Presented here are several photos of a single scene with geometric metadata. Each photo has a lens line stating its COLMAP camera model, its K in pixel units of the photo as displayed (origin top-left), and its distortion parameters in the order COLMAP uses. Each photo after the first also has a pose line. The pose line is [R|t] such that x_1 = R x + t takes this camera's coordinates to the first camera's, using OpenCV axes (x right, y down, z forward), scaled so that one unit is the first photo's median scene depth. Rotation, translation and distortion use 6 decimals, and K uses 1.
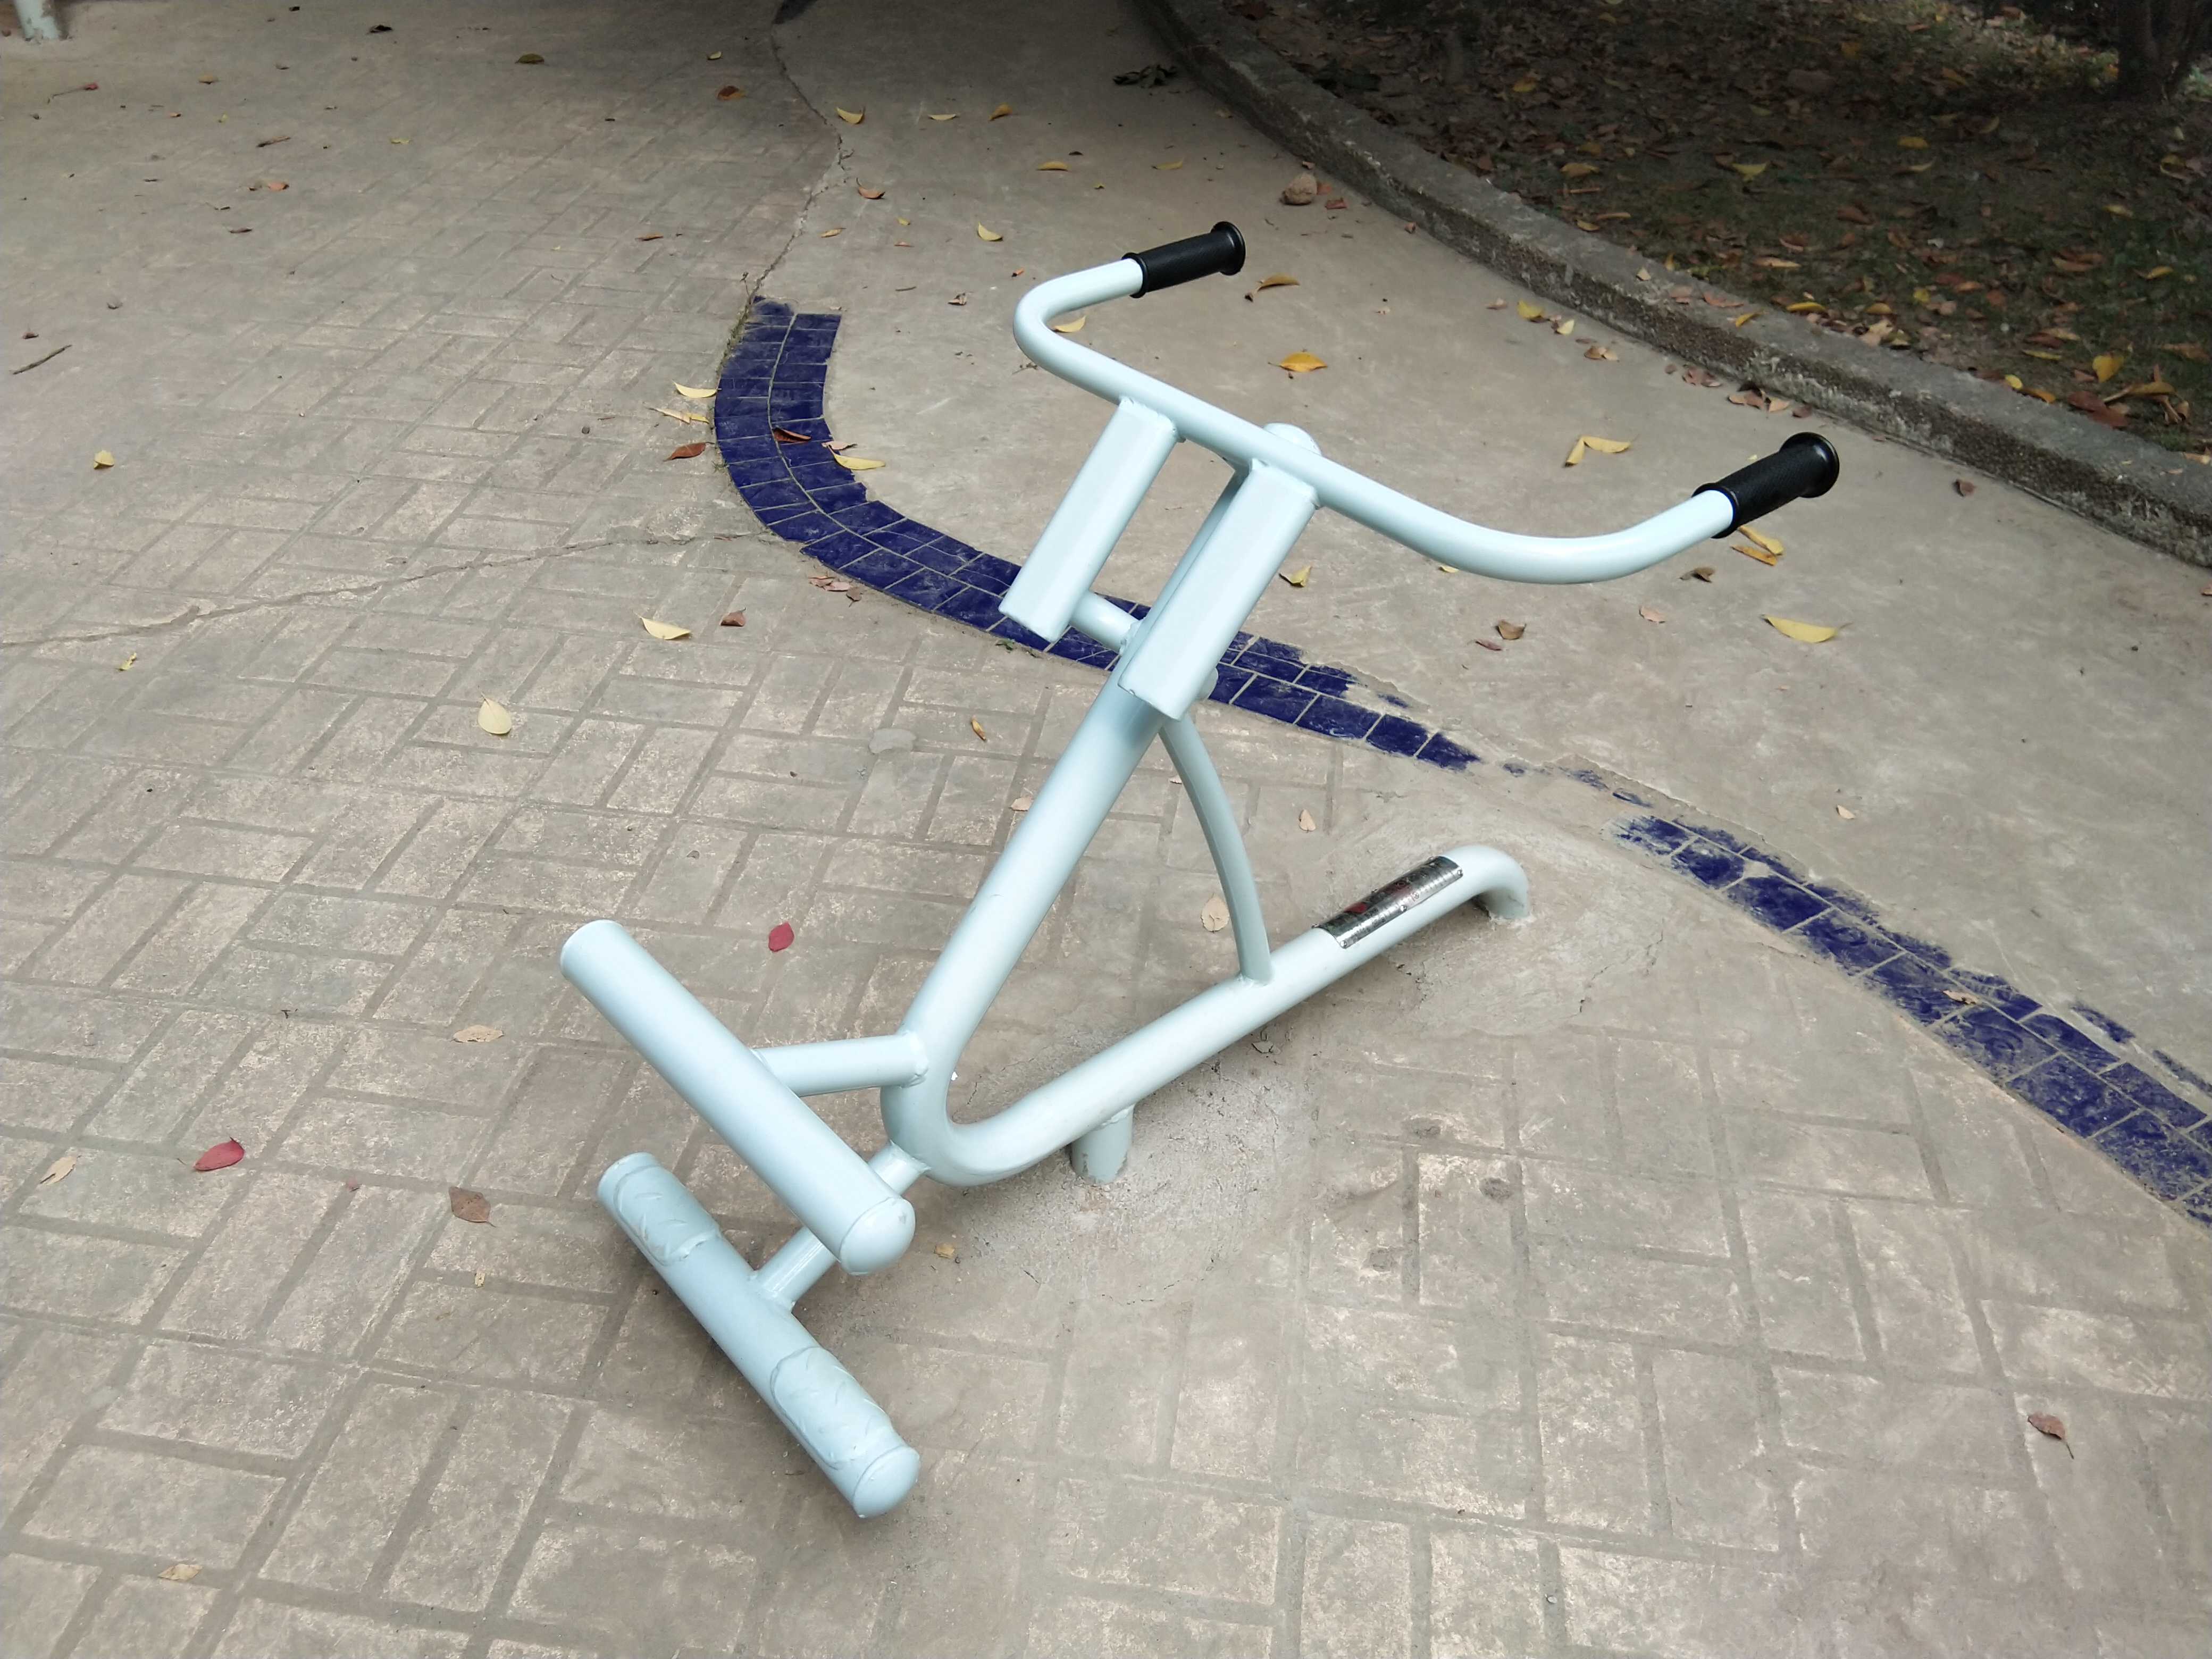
lens RADIAL K [[1970.6, 0, 1088.6], [0, 1970.6, 847.9], [0, 0, 1]] dist [0.087762, -0.064130]
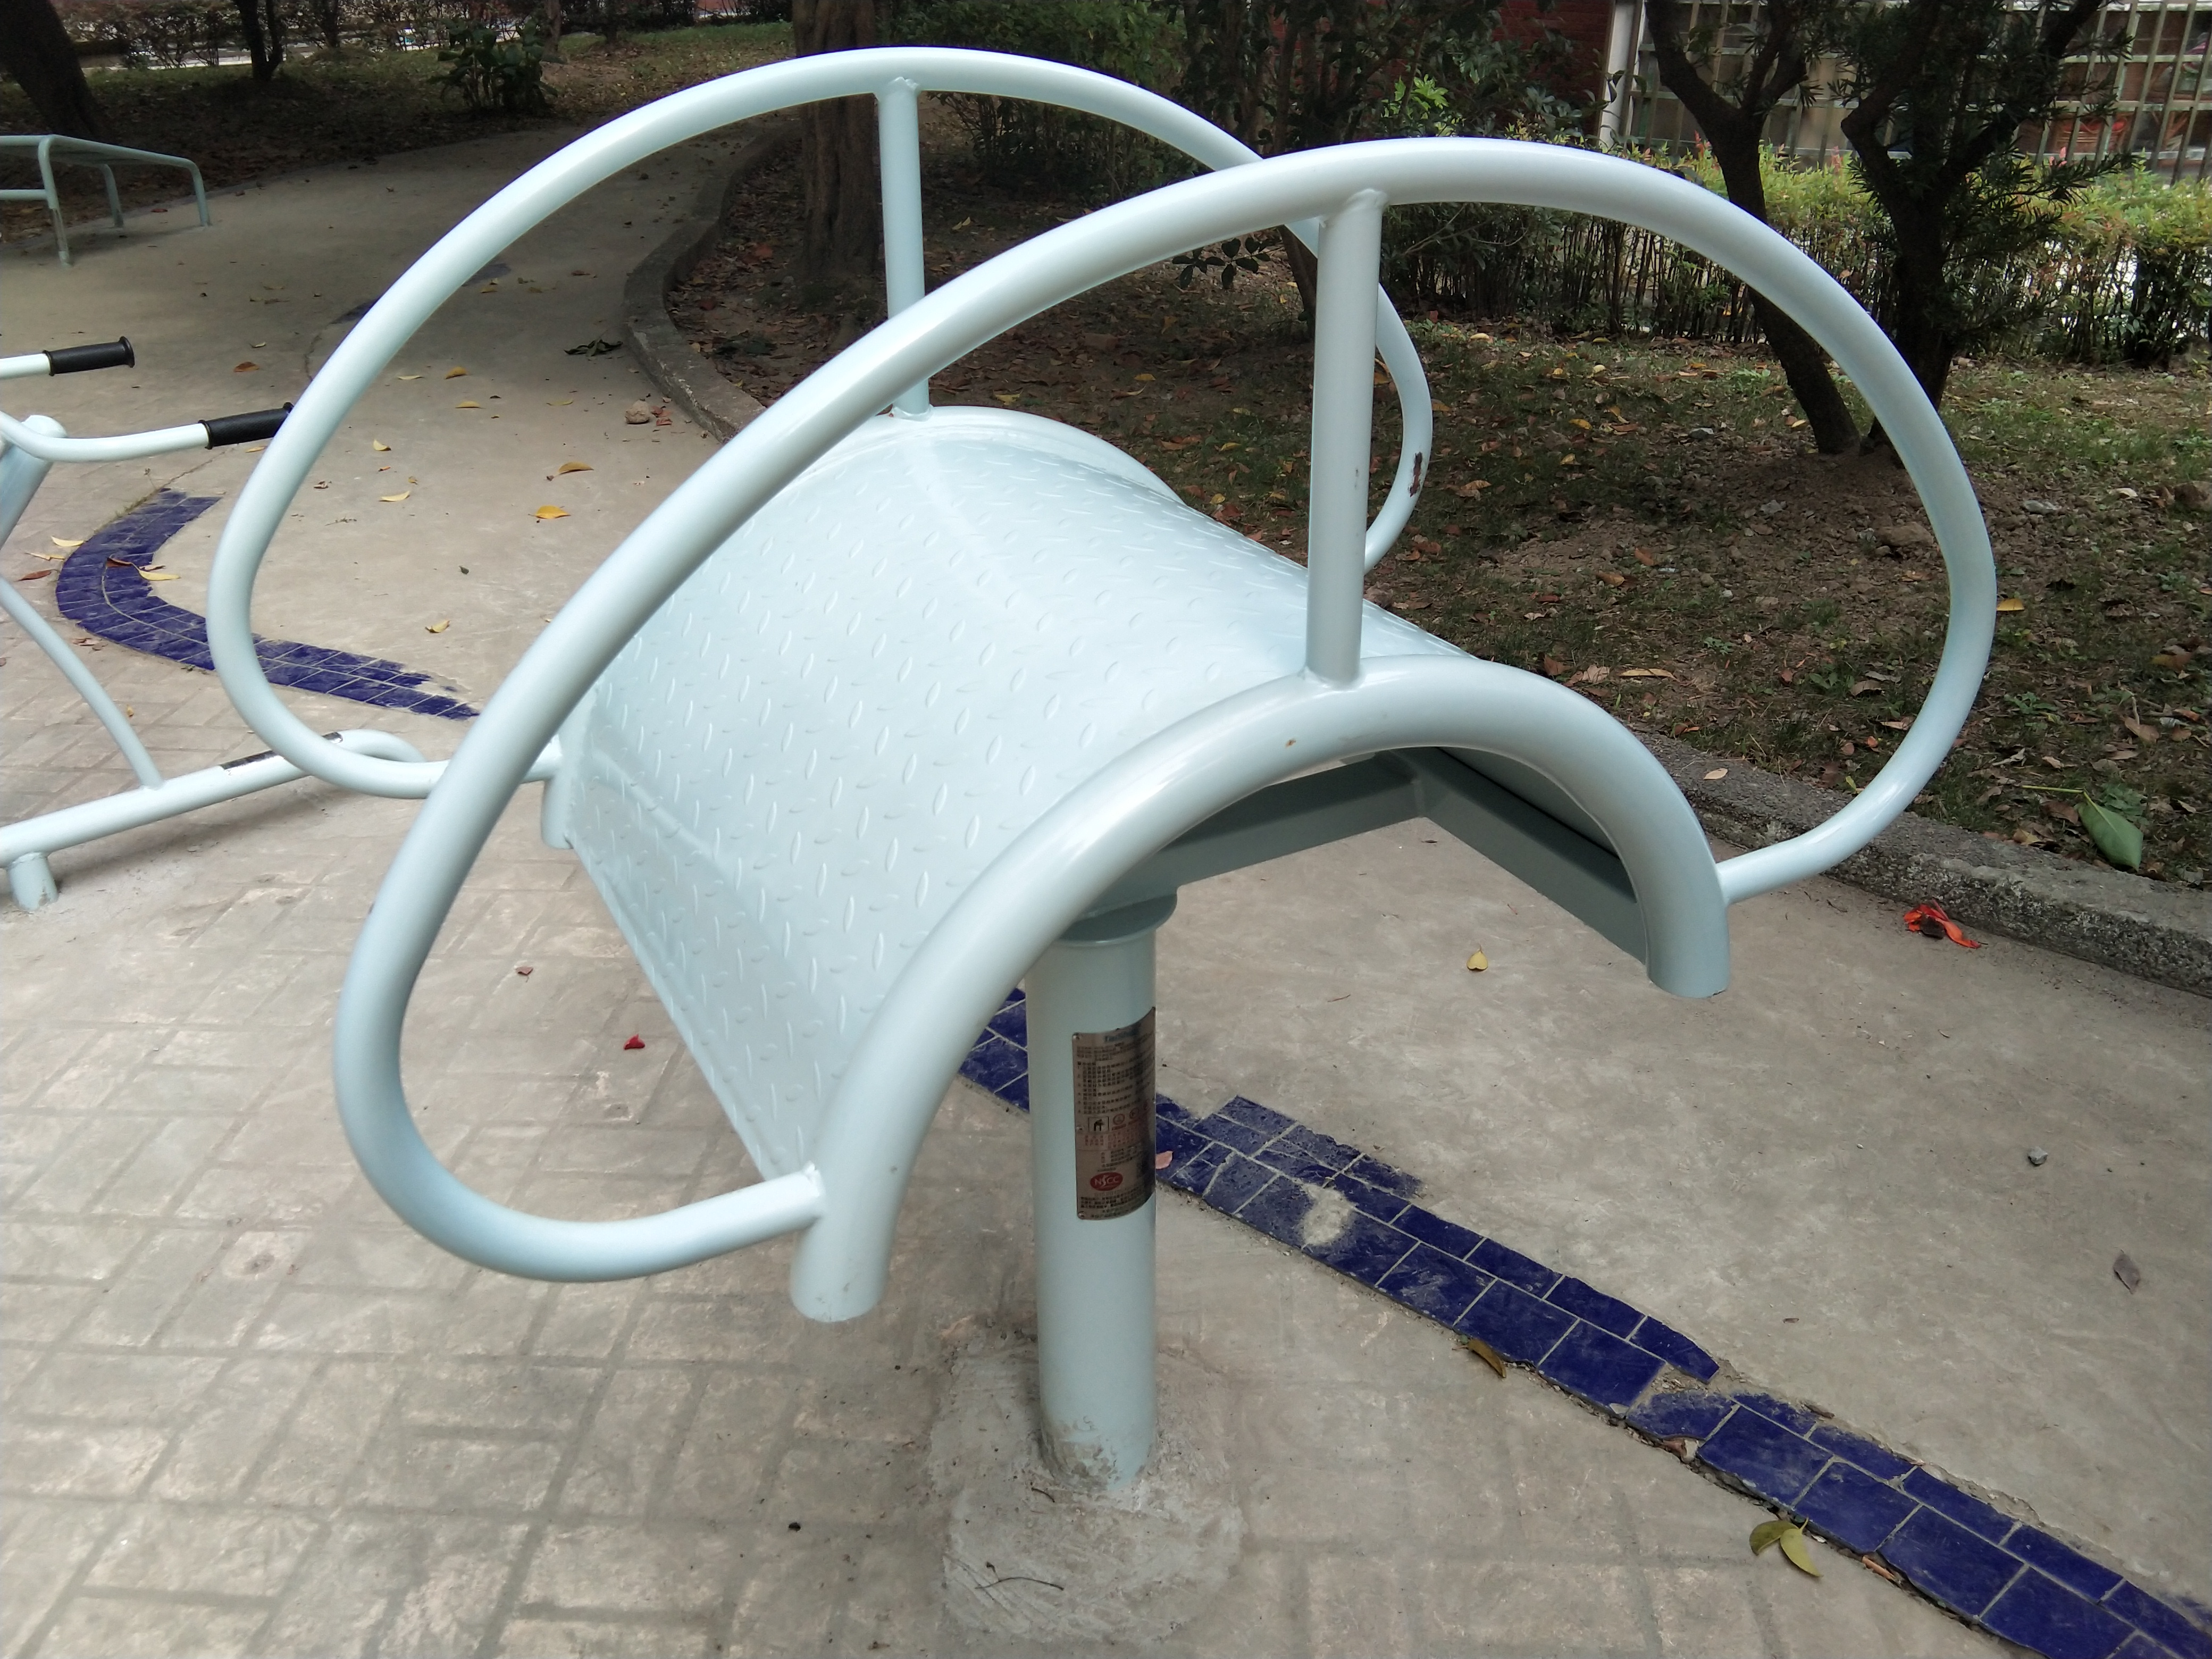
lens RADIAL K [[1970.6, 0, 1114.9], [0, 1970.6, 824.7], [0, 0, 1]] dist [0.087762, -0.064130]
pose [[0.997250, -0.046545, 0.057665, 0.483334], [0.055623, 0.984310, -0.167450, 0.258916], [-0.048966, 0.170197, 0.984193, -0.394472]]
